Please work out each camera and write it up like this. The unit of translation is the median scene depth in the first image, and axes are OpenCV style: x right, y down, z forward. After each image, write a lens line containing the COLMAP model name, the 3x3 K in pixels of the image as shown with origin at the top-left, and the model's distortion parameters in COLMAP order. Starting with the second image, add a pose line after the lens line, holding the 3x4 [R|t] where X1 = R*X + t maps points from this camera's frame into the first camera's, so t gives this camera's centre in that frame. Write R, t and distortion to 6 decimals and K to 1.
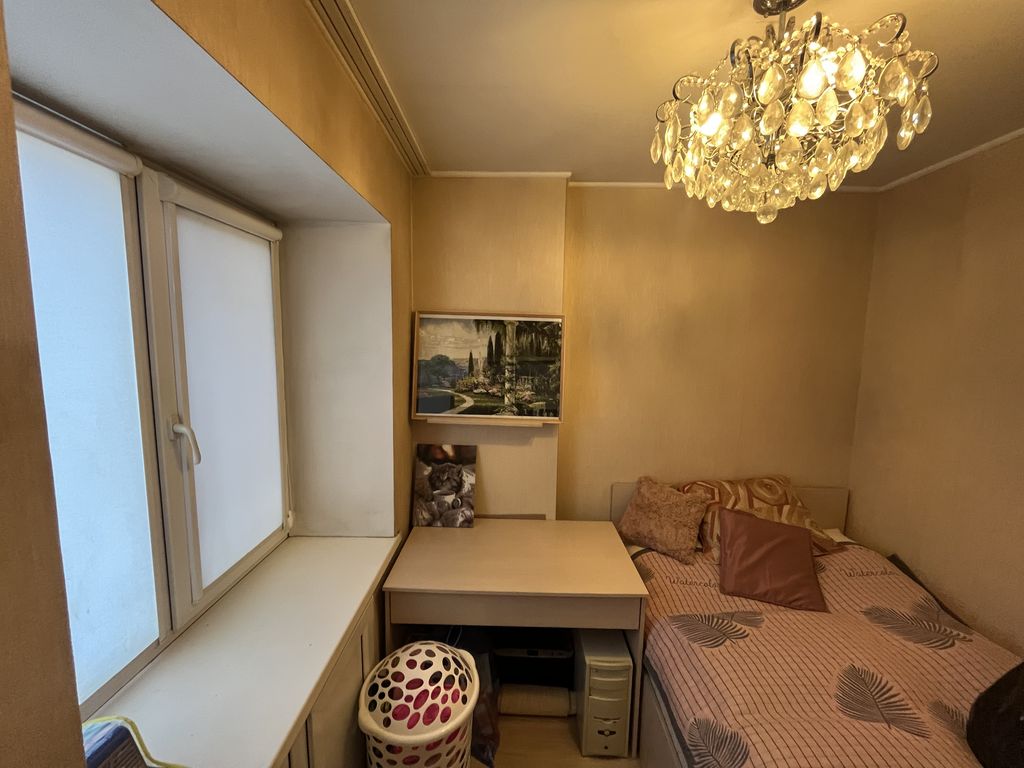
lens RADIAL K [[415.2, 0, 509.1], [0, 415.2, 386.0], [0, 0, 1]] dist [-0.004760, 0.000439]
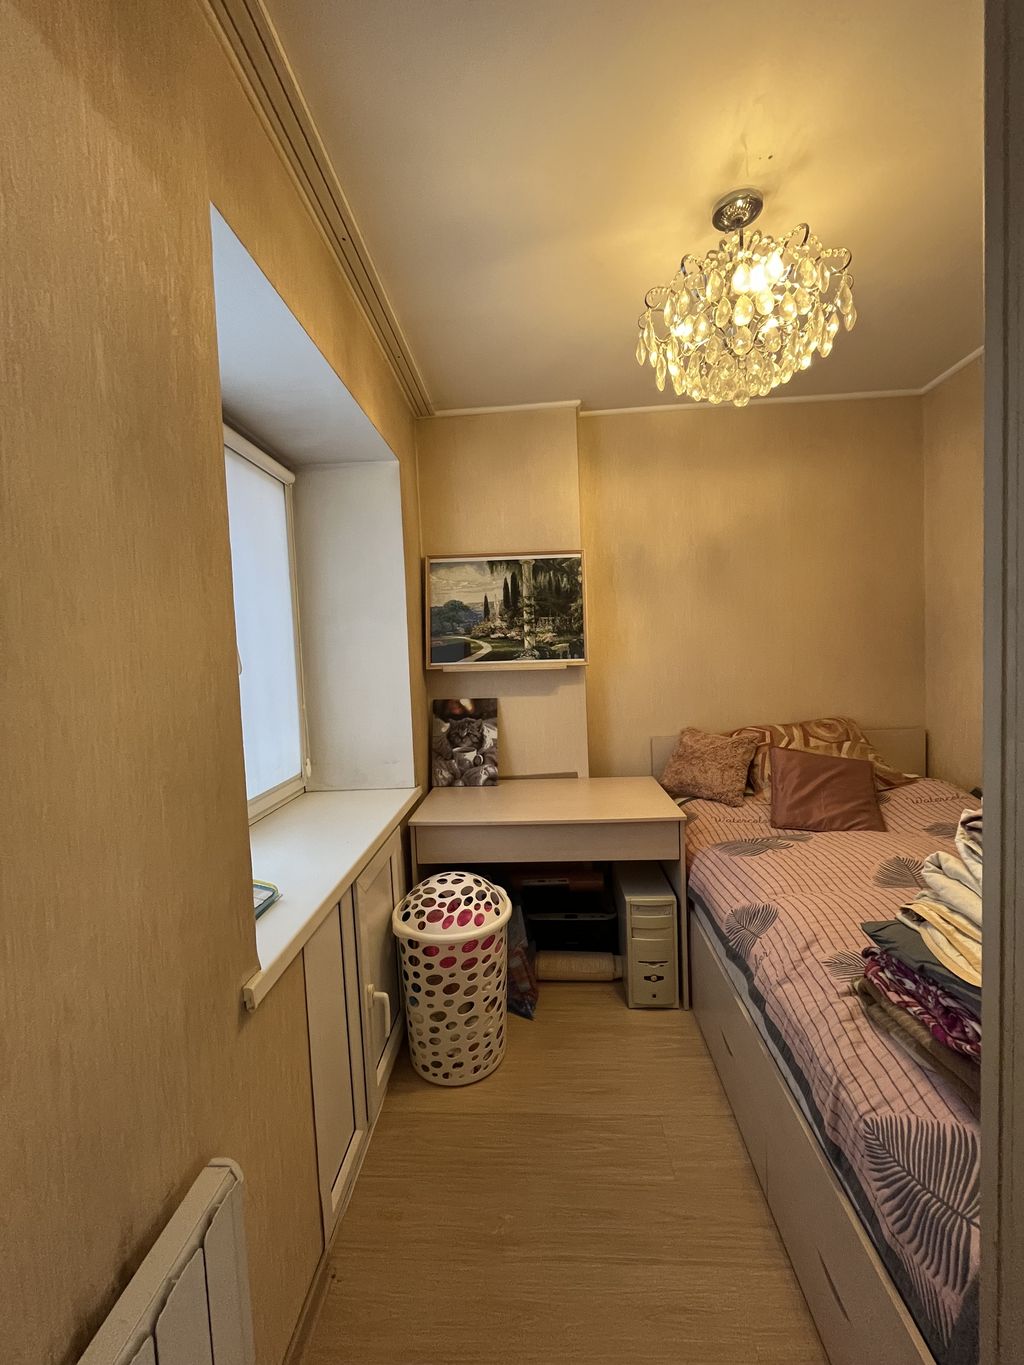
lens RADIAL K [[553.5, 0, 508.4], [0, 553.5, 682.2], [0, 0, 1]] dist [-0.004760, 0.000439]
pose [[0.997126, -0.057280, -0.049588, 0.010988], [0.054010, 0.996427, -0.064933, 0.219502], [0.053130, 0.062068, 0.996657, -0.254263]]
